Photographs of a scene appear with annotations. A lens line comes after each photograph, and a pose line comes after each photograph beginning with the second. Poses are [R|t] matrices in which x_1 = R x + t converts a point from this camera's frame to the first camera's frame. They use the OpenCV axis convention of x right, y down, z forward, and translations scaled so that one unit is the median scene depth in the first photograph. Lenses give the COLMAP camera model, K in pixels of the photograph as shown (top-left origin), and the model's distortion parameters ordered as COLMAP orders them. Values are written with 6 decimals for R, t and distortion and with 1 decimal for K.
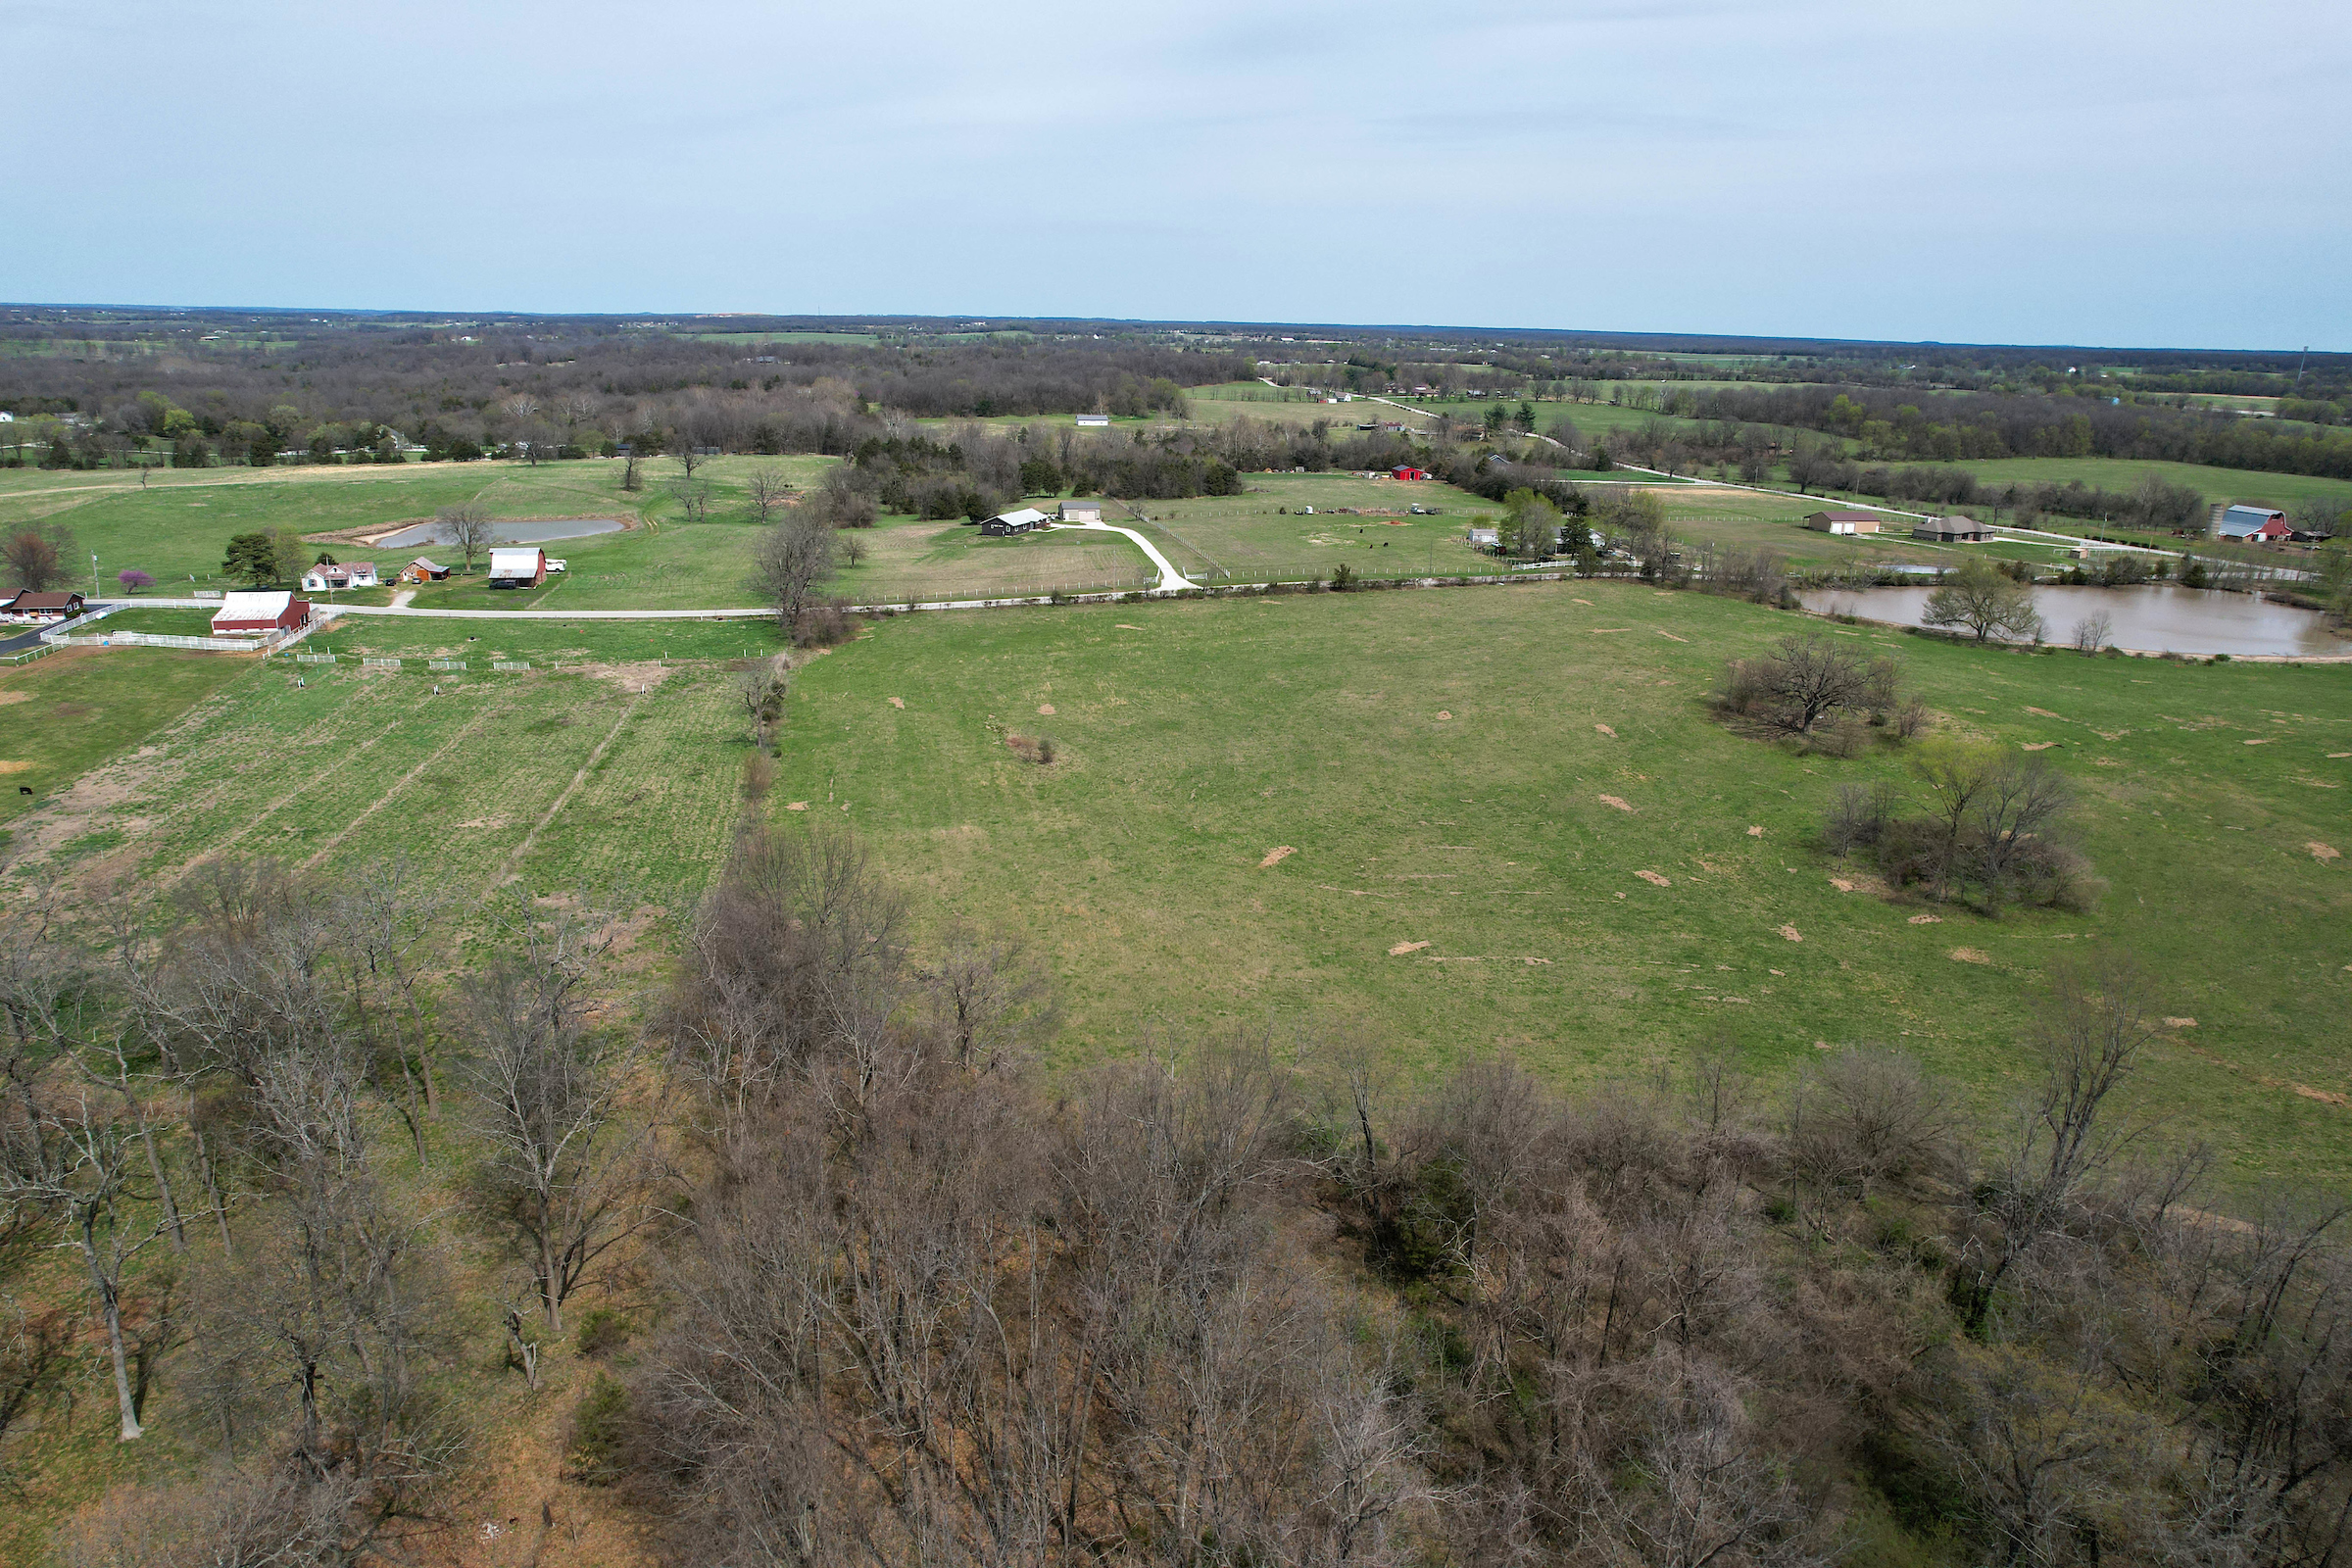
lens RADIAL K [[1512.2, 0, 1194.1], [0, 1512.2, 765.7], [0, 0, 1]] dist [-0.079364, 0.070885]
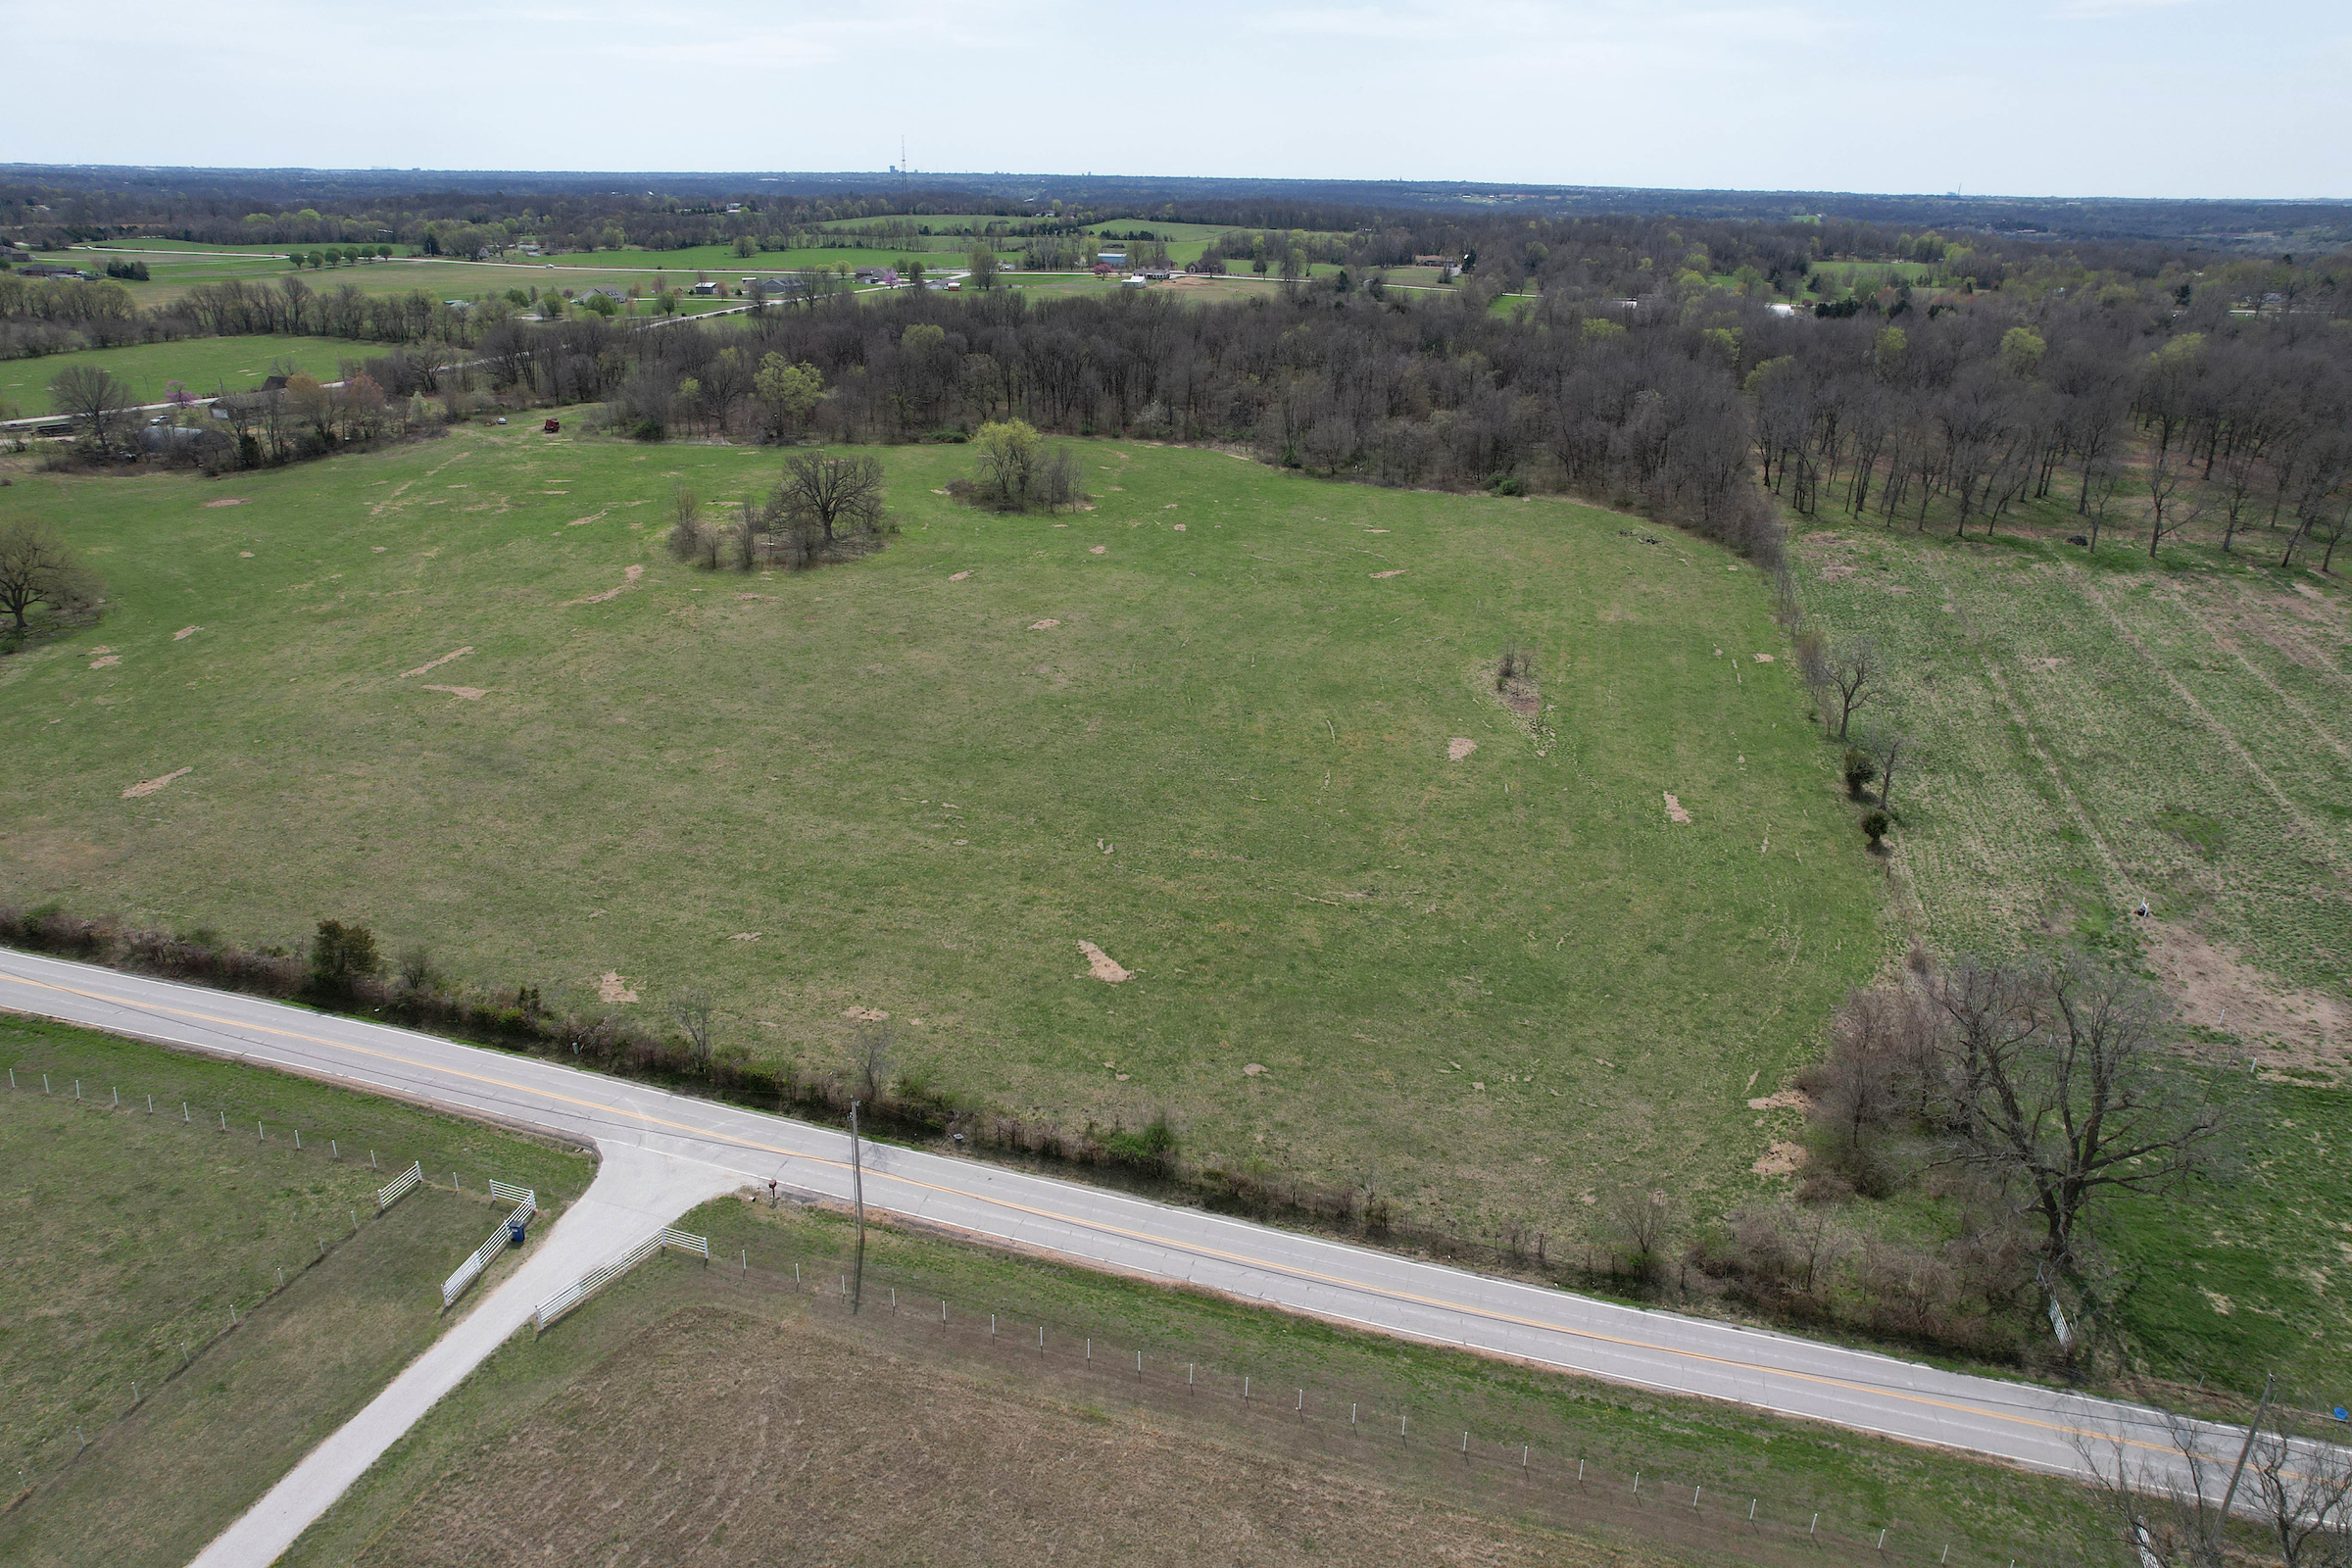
lens RADIAL K [[1512.2, 0, 1185.5], [0, 1512.2, 781.3], [0, 0, 1]] dist [-0.079364, 0.070885]
pose [[-0.892511, -0.199180, 0.404662, -0.228197], [0.098498, 0.789472, 0.605832, -0.391731], [-0.440139, 0.580570, -0.684993, 1.301195]]
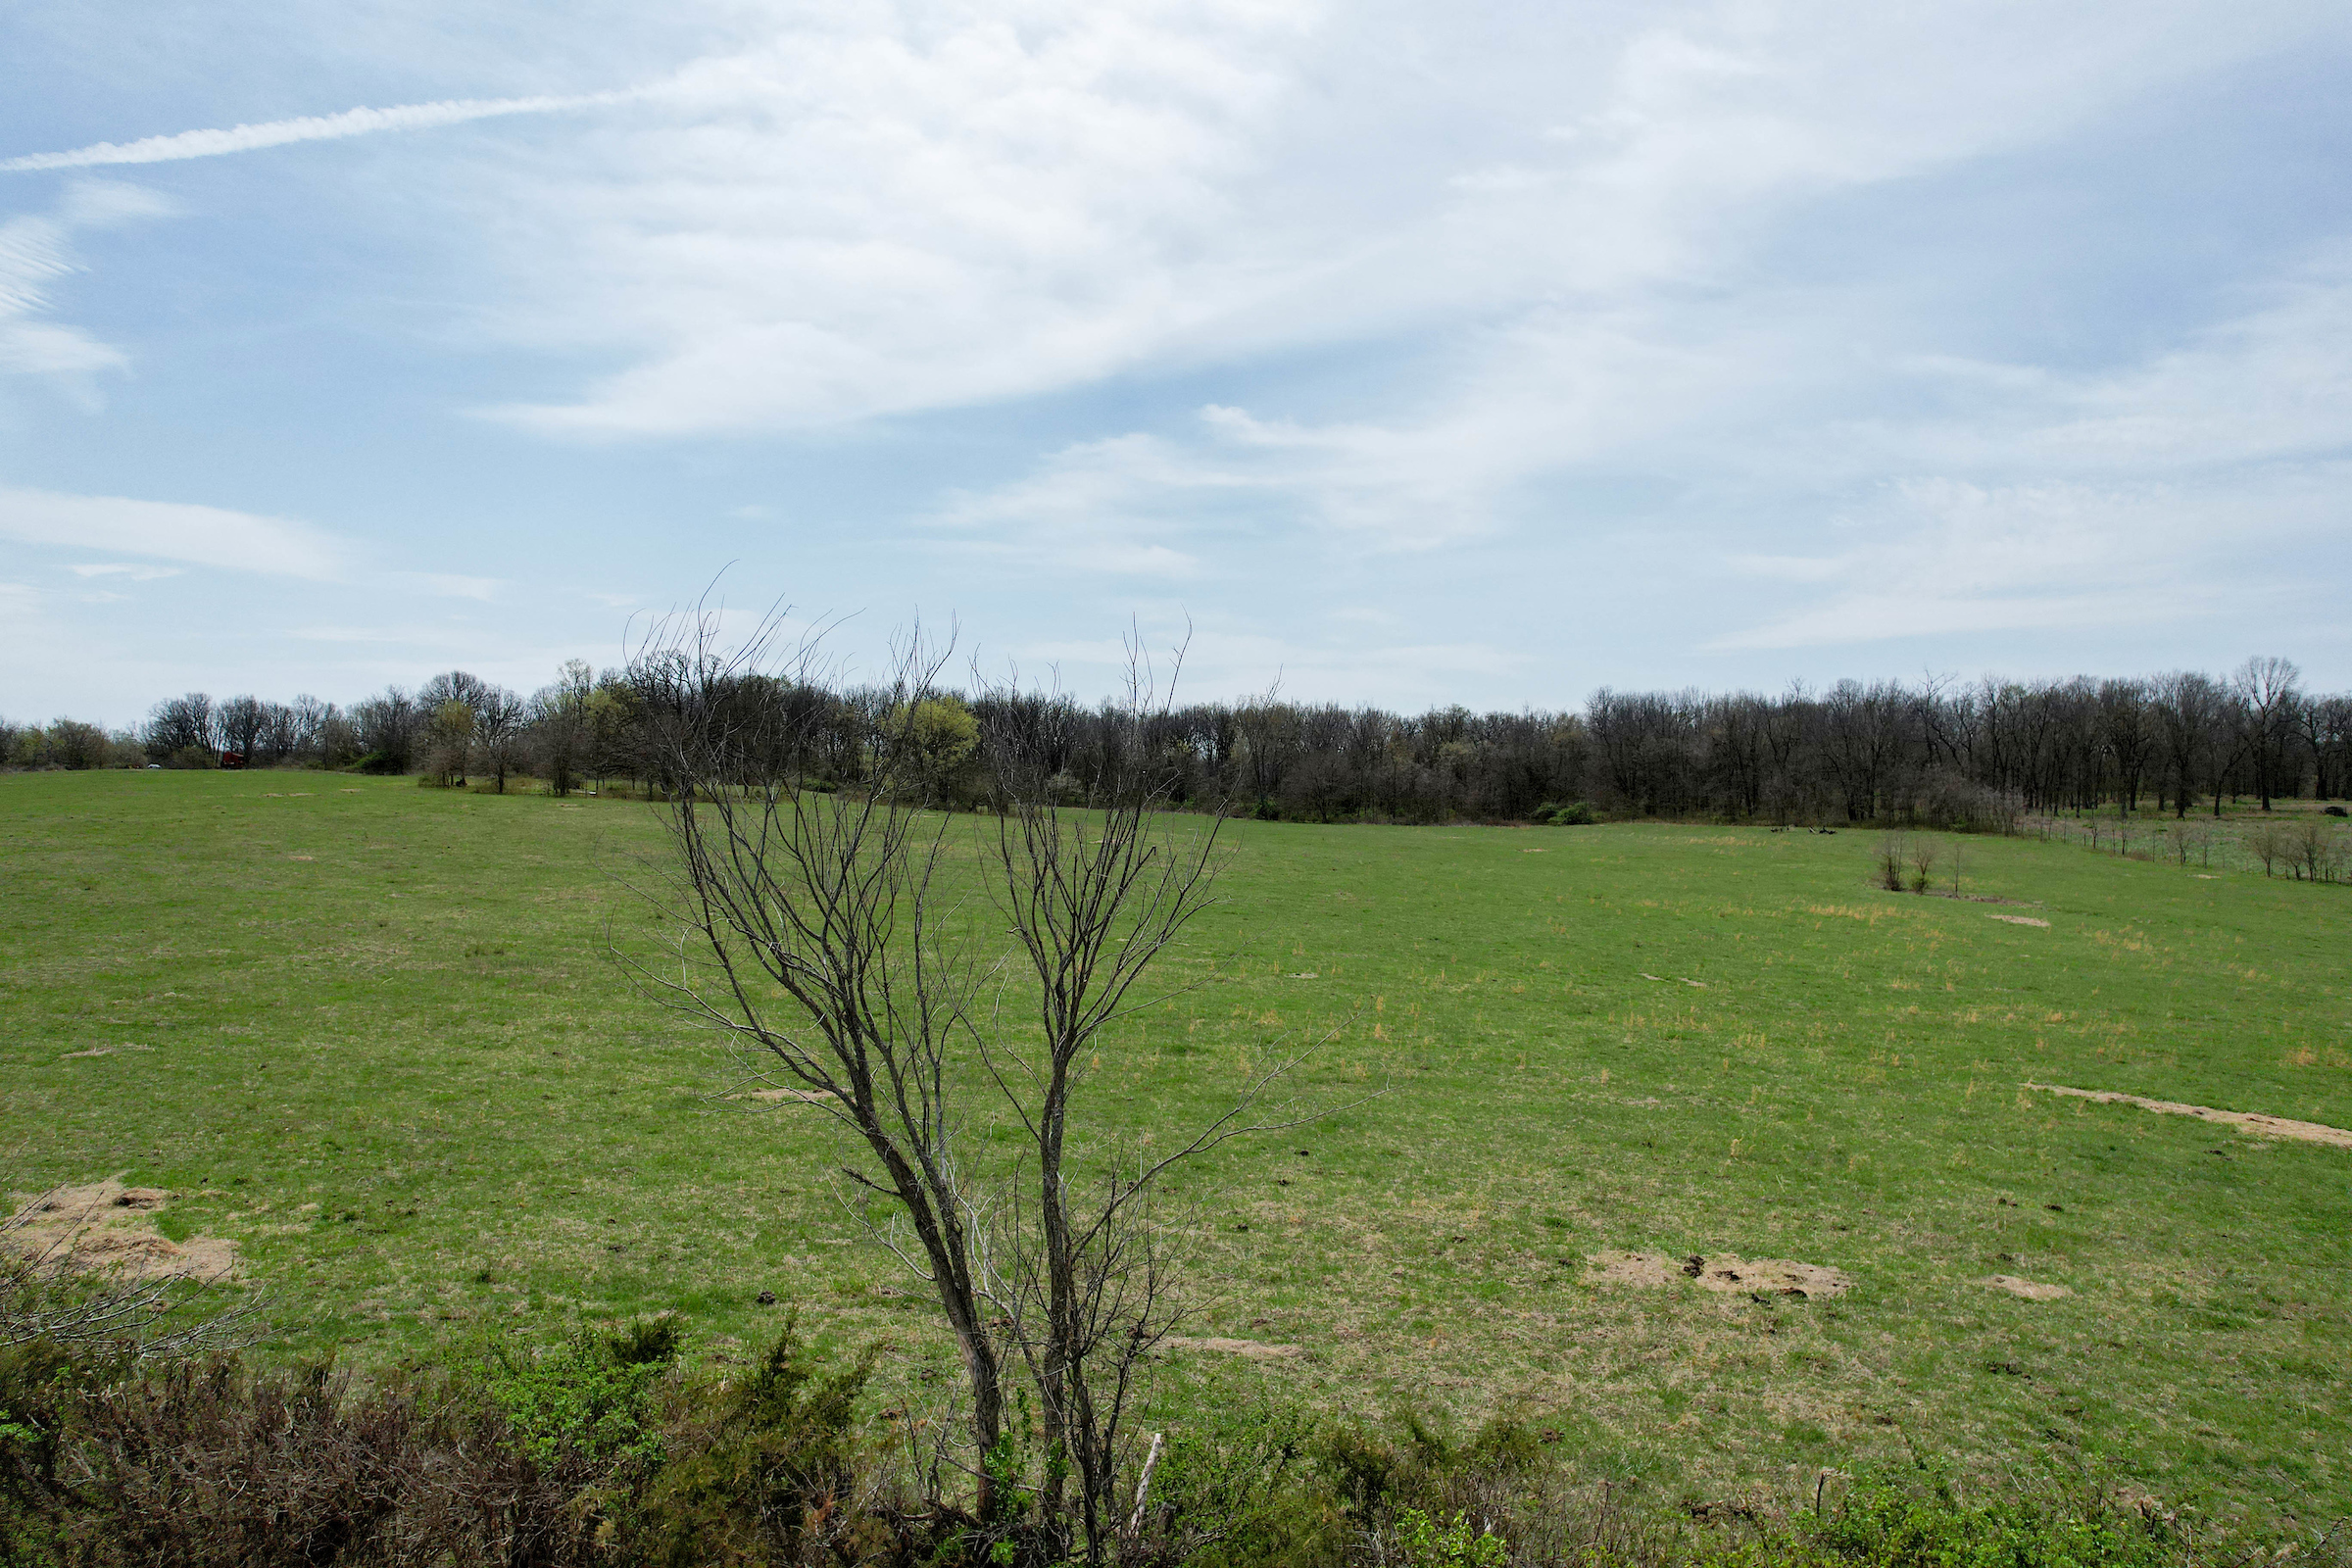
lens RADIAL K [[1512.2, 0, 1186.2], [0, 1512.2, 771.7], [0, 0, 1]] dist [-0.079364, 0.070885]
pose [[-0.957791, -0.030032, 0.285892, -0.002016], [0.050454, 0.961527, 0.270036, -0.153639], [-0.283003, 0.273062, -0.919427, 1.164833]]
